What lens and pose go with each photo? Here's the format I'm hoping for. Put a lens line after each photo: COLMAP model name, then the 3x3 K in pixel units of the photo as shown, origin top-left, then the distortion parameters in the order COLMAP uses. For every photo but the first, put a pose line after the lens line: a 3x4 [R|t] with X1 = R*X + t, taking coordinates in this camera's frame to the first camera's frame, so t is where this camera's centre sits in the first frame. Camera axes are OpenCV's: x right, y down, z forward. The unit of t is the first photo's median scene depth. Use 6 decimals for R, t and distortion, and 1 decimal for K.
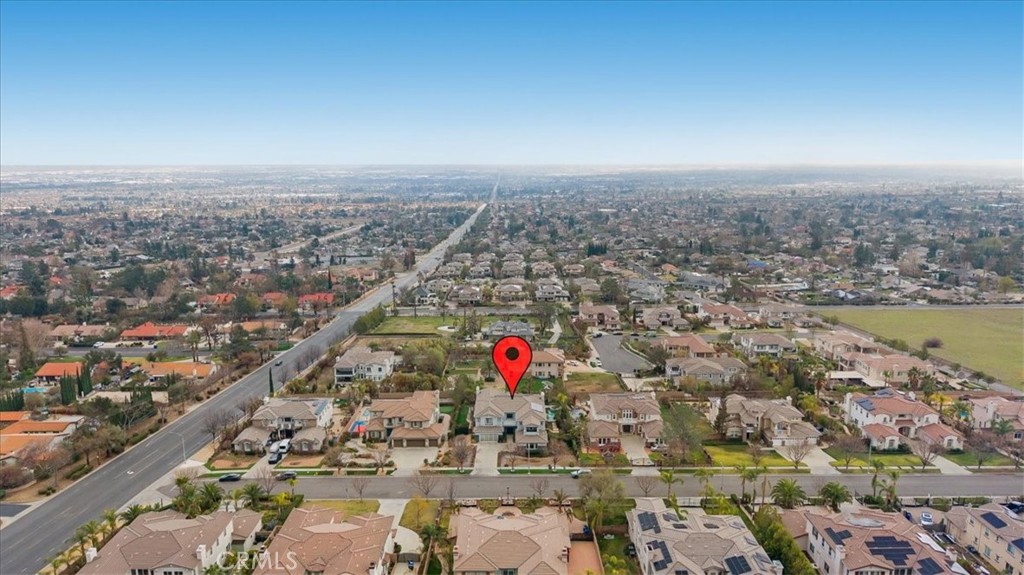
lens RADIAL K [[675.8, 0, 512.0], [0, 675.8, 287.5], [0, 0, 1]] dist [0.083494, -0.126455]
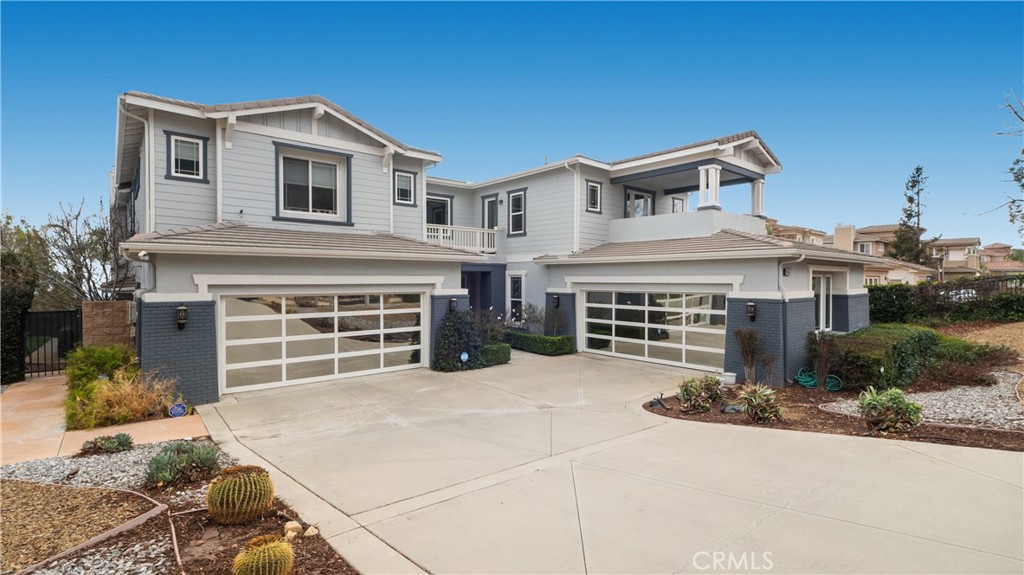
lens RADIAL K [[474.7, 0, 509.8], [0, 474.7, 283.6], [0, 0, 1]] dist [-0.002471, -0.000457]
pose [[0.764546, -0.002229, 0.644566, -0.057653], [0.122935, 0.982142, -0.142423, 0.226683], [-0.632738, 0.188129, 0.751166, 0.937875]]
